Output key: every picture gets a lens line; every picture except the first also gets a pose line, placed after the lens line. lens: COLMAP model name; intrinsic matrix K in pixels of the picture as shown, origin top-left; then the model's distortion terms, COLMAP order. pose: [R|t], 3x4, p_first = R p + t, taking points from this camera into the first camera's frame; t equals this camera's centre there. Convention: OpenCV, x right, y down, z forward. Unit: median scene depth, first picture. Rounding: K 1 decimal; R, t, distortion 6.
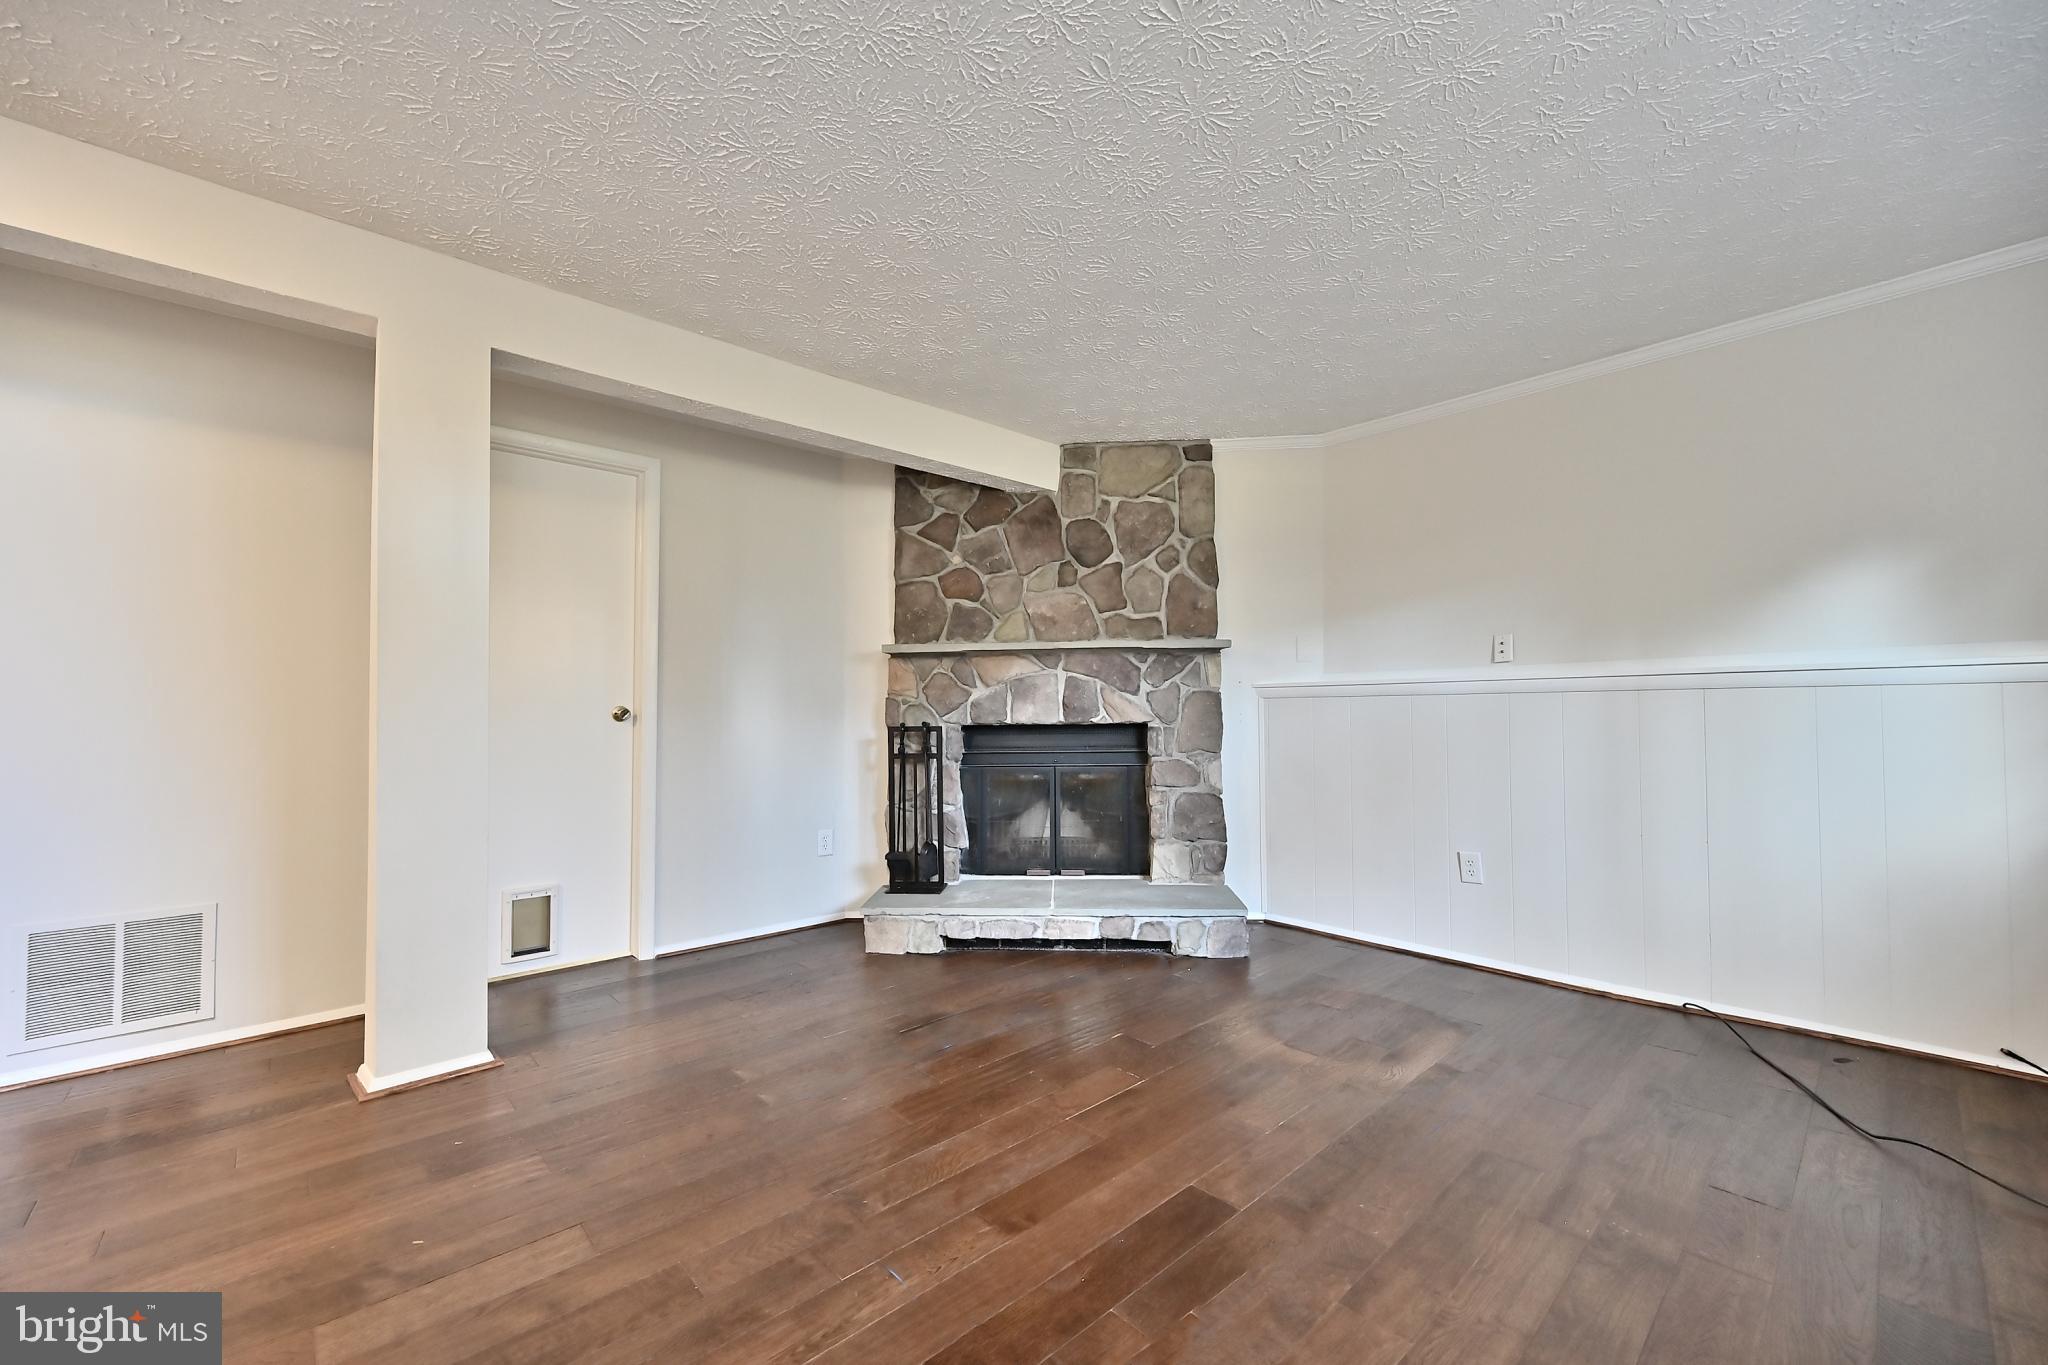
lens RADIAL K [[800.7, 0, 1024.0], [0, 800.7, 682.5], [0, 0, 1]] dist [-0.000219, 0.000012]
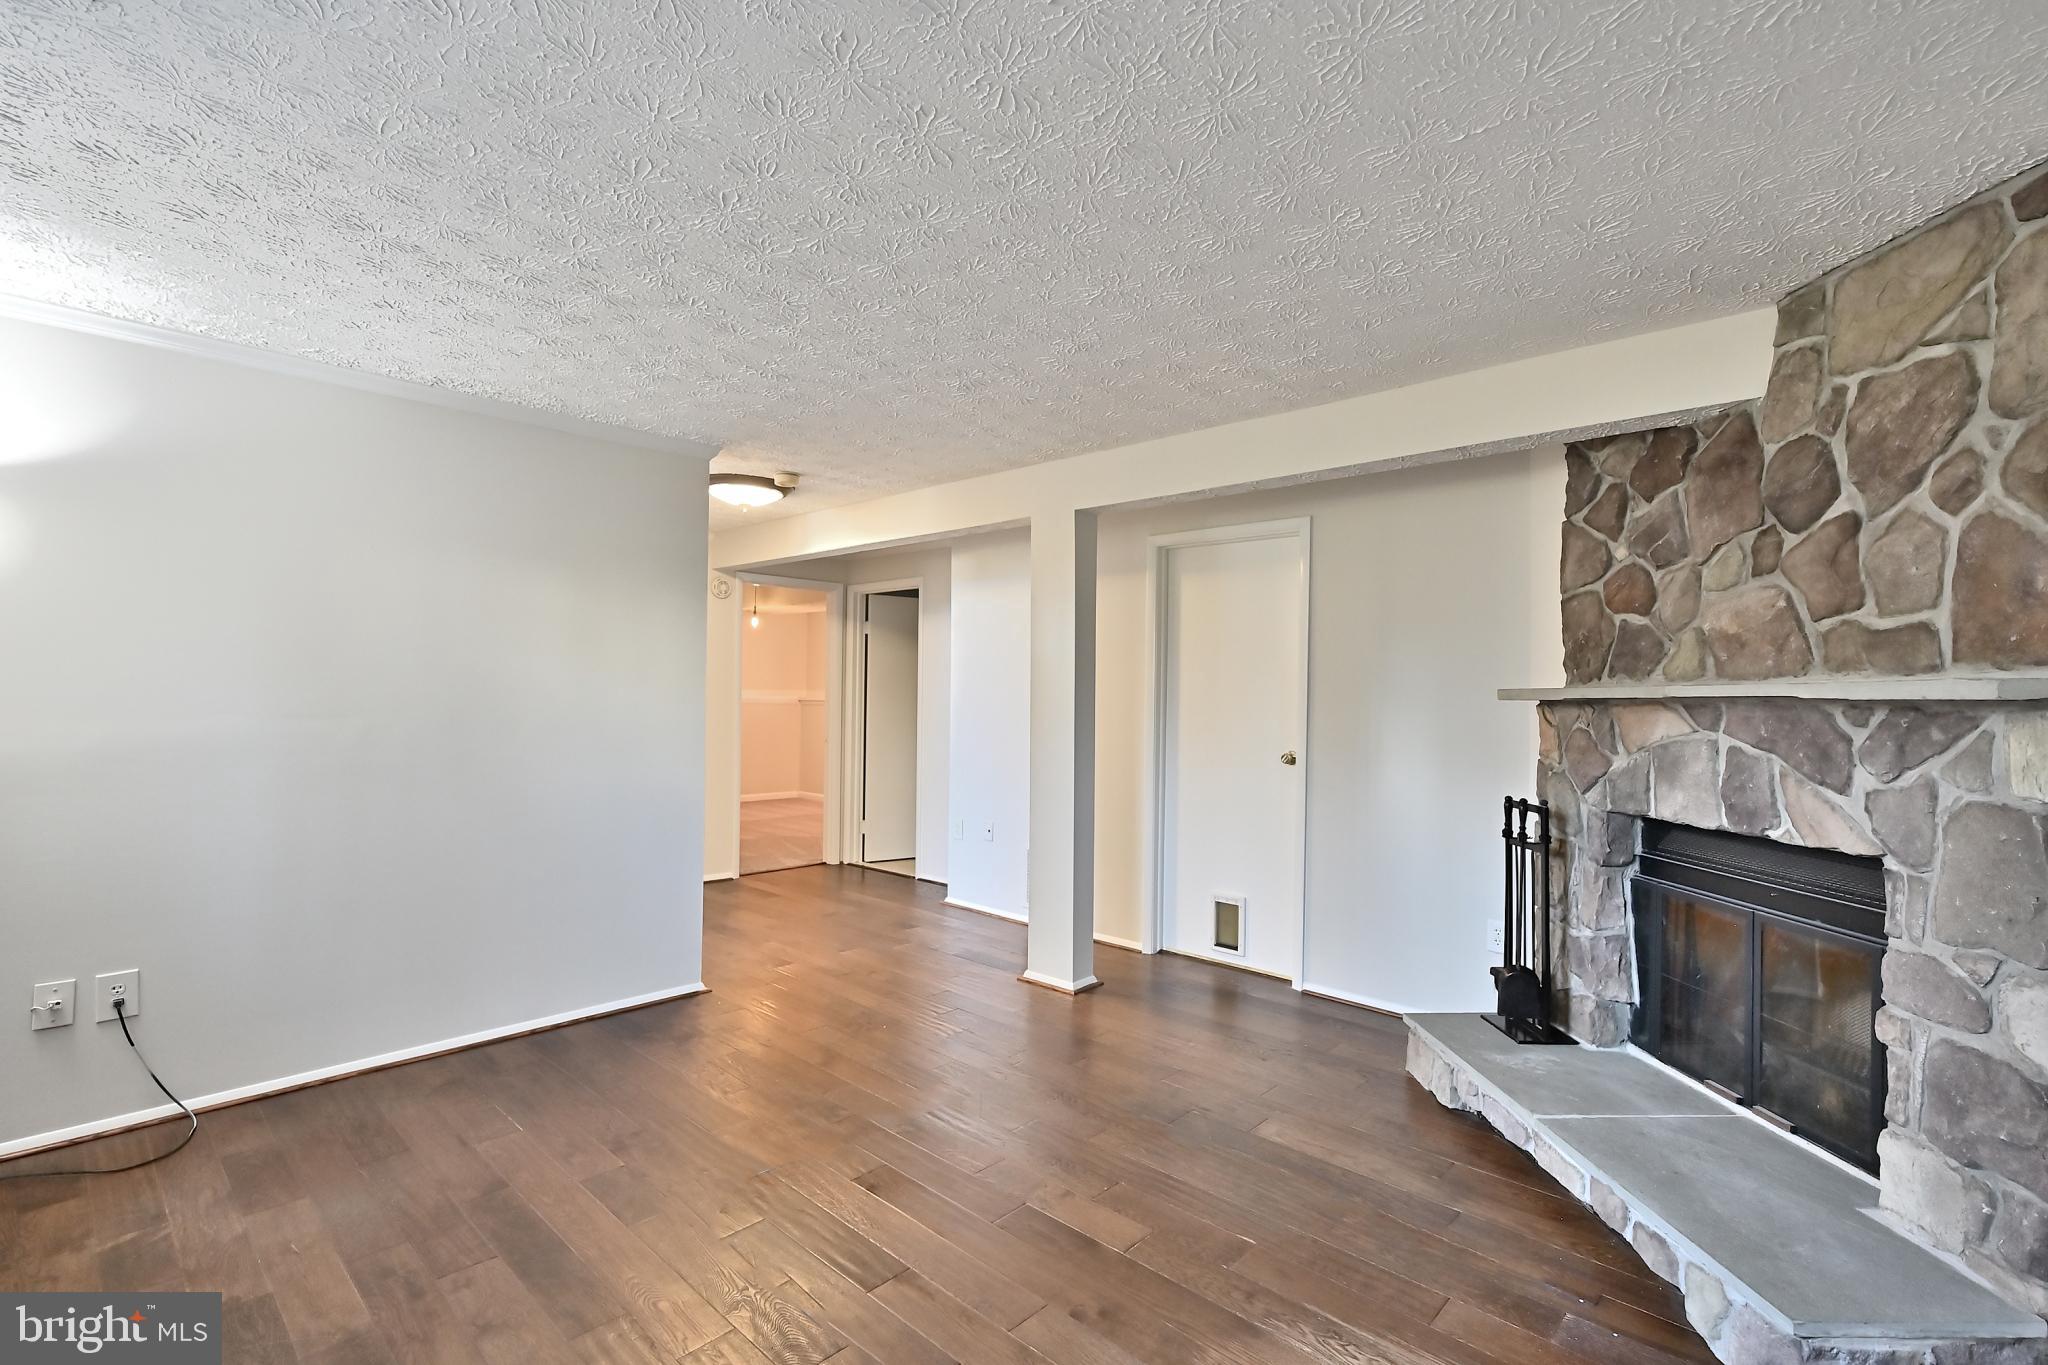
lens RADIAL K [[942.5, 0, 1024.0], [0, 942.5, 682.5], [0, 0, 1]] dist [-0.000521, -0.000036]
pose [[0.072410, -0.004947, -0.997363, 0.641162], [0.020292, 0.999788, -0.003486, -0.056818], [0.997168, -0.019986, 0.072495, 0.467760]]
